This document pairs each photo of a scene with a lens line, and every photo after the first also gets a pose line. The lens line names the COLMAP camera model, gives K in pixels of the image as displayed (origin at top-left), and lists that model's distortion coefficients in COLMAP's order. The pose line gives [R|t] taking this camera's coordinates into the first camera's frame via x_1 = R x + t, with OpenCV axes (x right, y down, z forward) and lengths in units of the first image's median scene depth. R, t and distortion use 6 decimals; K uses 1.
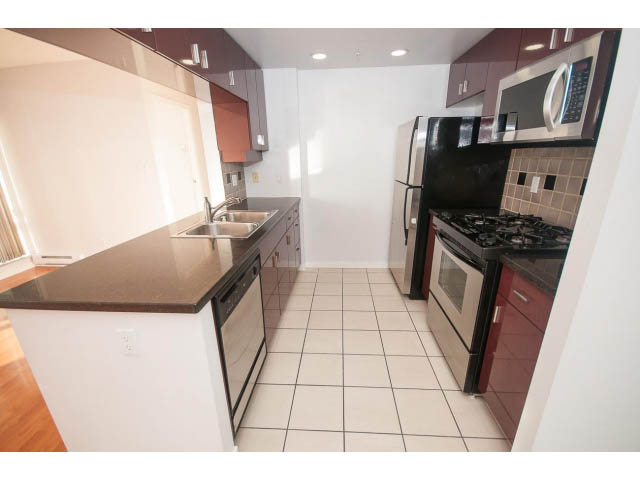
lens RADIAL K [[280.1, 0, 322.4], [0, 280.1, 248.6], [0, 0, 1]] dist [-0.000451, -0.000199]
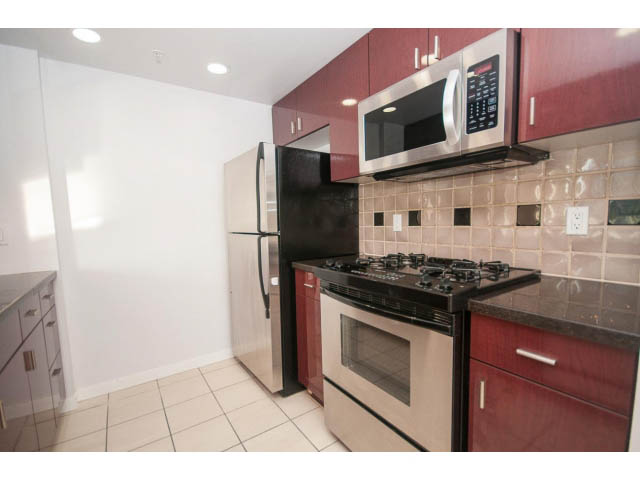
lens RADIAL K [[293.5, 0, 321.5], [0, 293.5, 250.3], [0, 0, 1]] dist [0.000078, -0.000684]
pose [[0.783375, -0.066986, 0.617929, -0.034921], [0.211364, 0.963636, -0.163494, -0.029479], [-0.584507, 0.258685, 0.769047, 0.353597]]
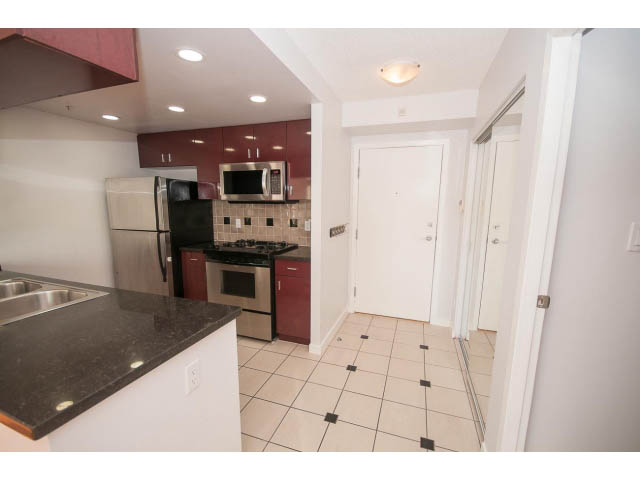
lens RADIAL K [[280.1, 0, 322.4], [0, 280.1, 248.6], [0, 0, 1]] dist [-0.000451, -0.000199]
pose [[0.259245, -0.134520, 0.956398, -0.658390], [0.295584, 0.953788, 0.054030, -0.014991], [-0.919468, 0.268689, 0.287027, 0.051572]]
